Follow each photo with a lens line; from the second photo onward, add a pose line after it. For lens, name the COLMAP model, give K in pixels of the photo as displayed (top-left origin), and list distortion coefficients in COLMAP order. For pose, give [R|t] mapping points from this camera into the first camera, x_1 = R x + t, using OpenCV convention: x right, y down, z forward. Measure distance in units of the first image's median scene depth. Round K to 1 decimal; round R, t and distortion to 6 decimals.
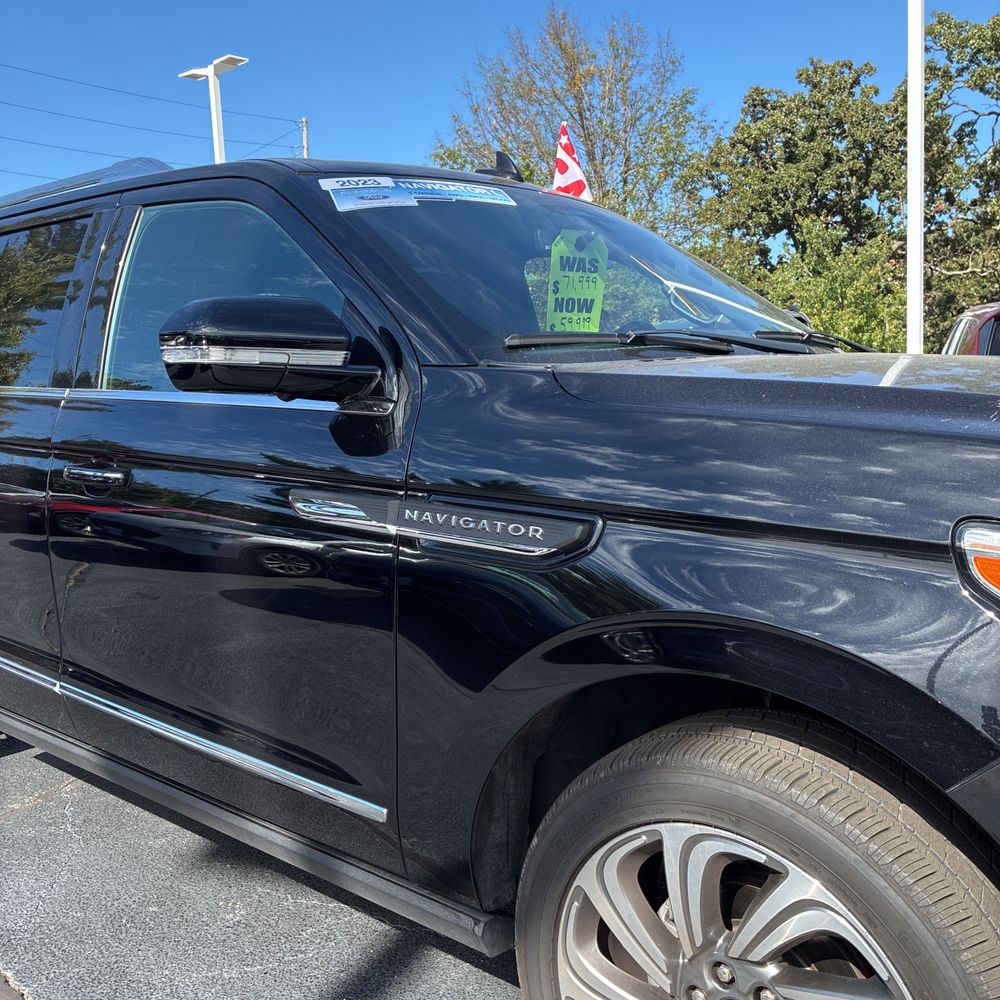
lens RADIAL K [[1003.7, 0, 500.0], [0, 1003.7, 500.0], [0, 0, 1]] dist [0.017866, -0.014197]
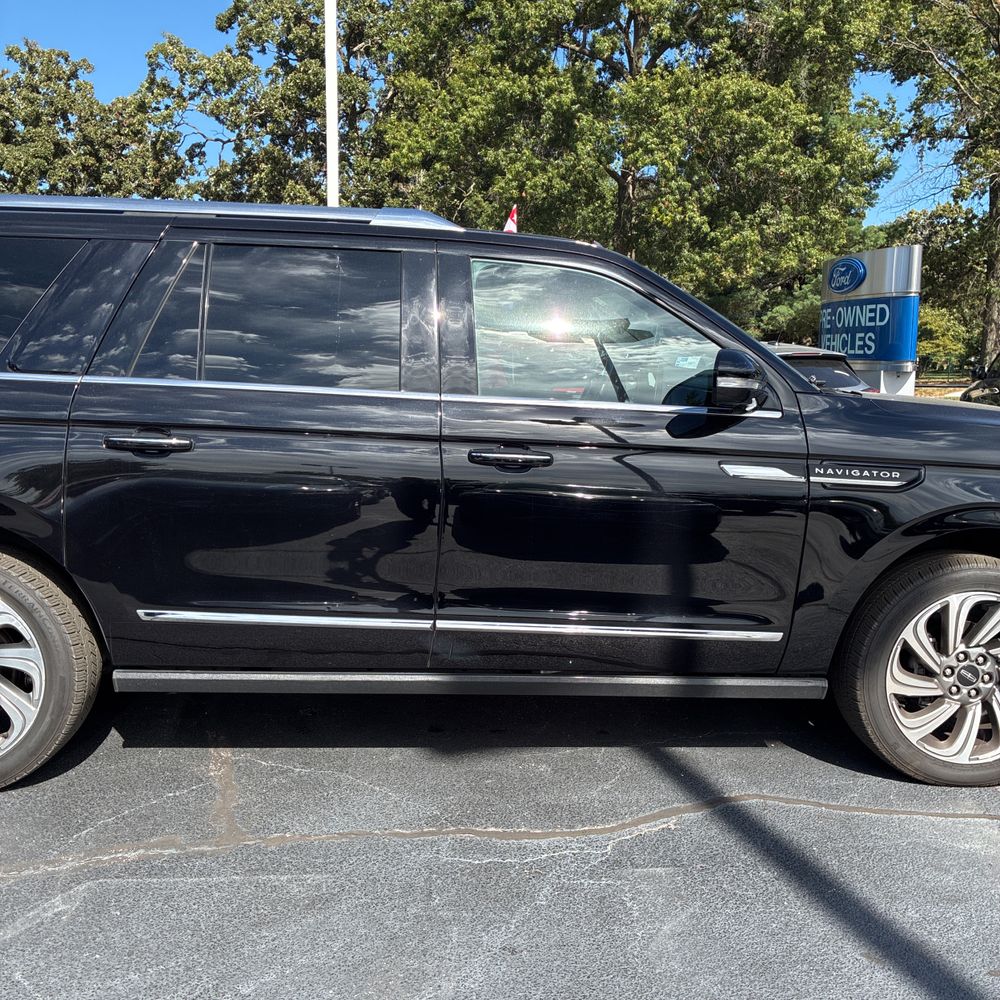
lens RADIAL K [[989.8, 0, 499.6], [0, 989.8, 502.6], [0, 0, 1]] dist [0.043355, -0.037275]
pose [[0.720279, -0.045304, 0.692203, -1.192392], [0.040129, 0.998915, 0.023621, 0.004120], [-0.692522, 0.010763, 0.721316, 0.029175]]
